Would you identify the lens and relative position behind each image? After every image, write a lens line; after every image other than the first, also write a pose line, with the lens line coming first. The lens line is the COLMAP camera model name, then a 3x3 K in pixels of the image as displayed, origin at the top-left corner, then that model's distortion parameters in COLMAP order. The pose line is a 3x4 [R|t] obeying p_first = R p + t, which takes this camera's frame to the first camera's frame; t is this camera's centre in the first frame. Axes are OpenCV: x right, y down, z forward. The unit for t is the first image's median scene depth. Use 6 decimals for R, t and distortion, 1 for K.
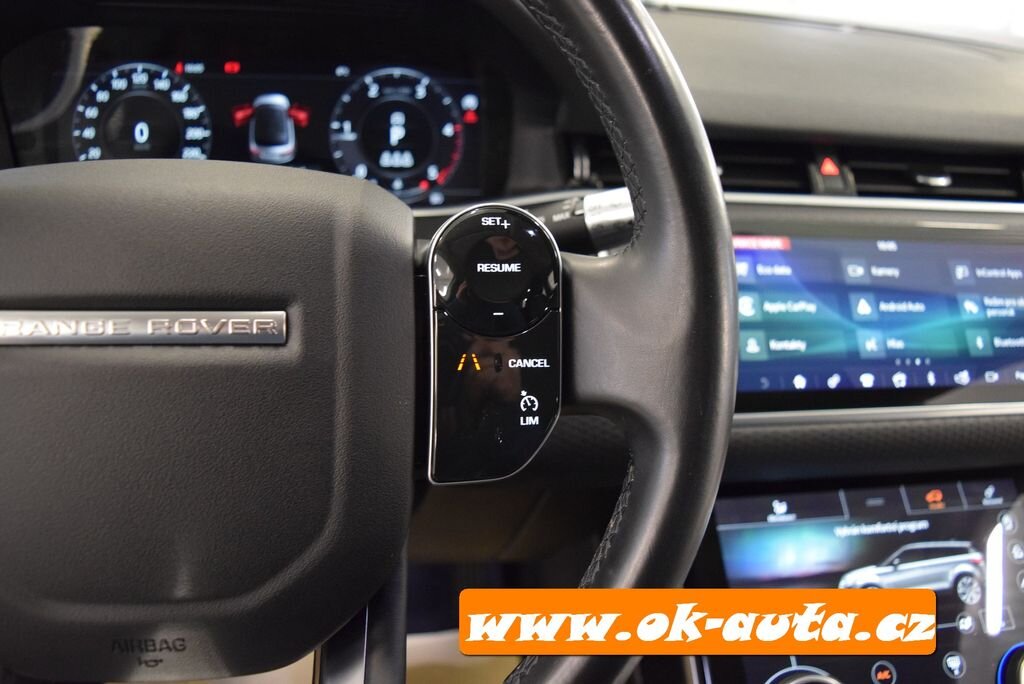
lens RADIAL K [[778.4, 0, 512.7], [0, 778.4, 345.6], [0, 0, 1]] dist [-0.104894, 0.025921]
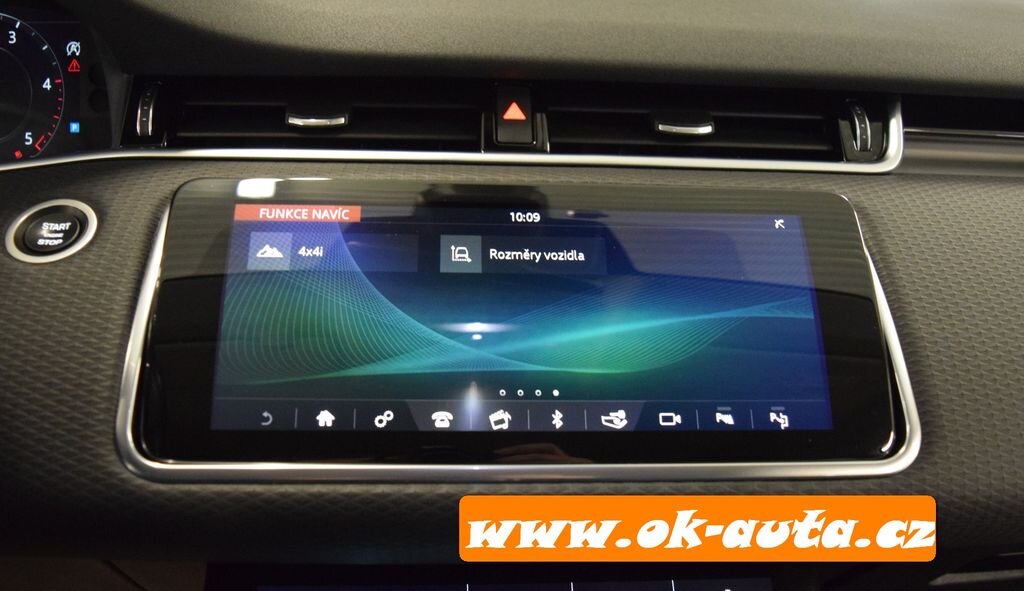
lens RADIAL K [[901.8, 0, 503.6], [0, 901.8, 298.8], [0, 0, 1]] dist [-0.132408, 0.028590]
pose [[0.996009, 0.008879, -0.088808, 0.498176], [-0.016785, 0.995920, -0.088666, 0.008969], [0.087659, 0.089803, 0.992094, 0.206265]]
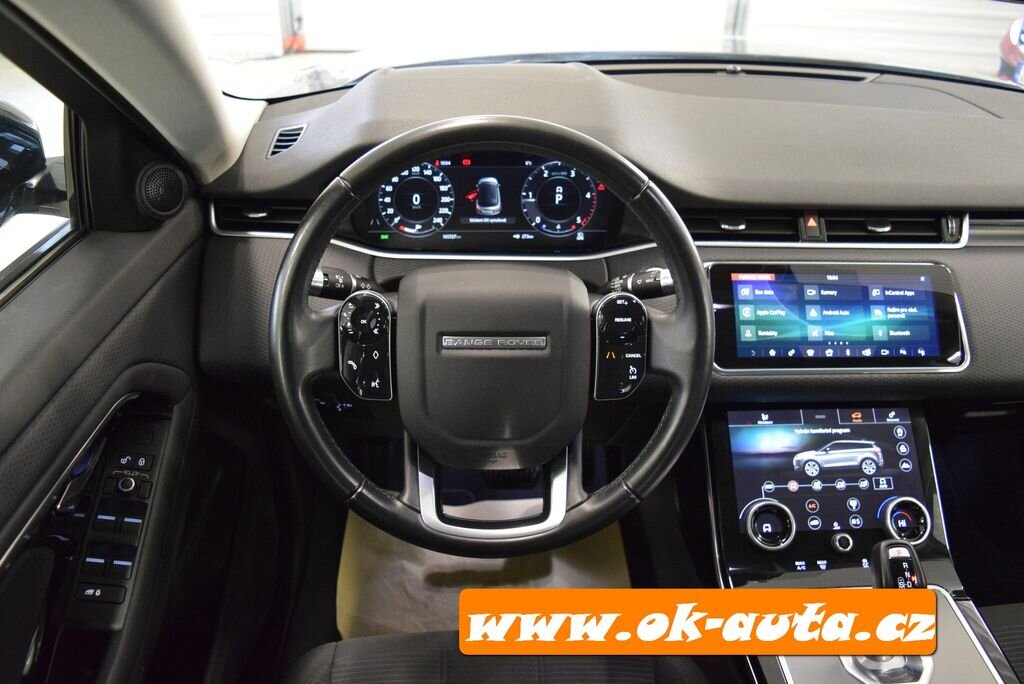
lens RADIAL K [[778.4, 0, 509.8], [0, 778.4, 342.5], [0, 0, 1]] dist [-0.104894, 0.025921]
pose [[0.991734, 0.027190, -0.125394, -0.033512], [-0.012547, 0.993156, 0.116120, -0.164068], [0.127694, -0.113587, 0.985288, -0.832034]]
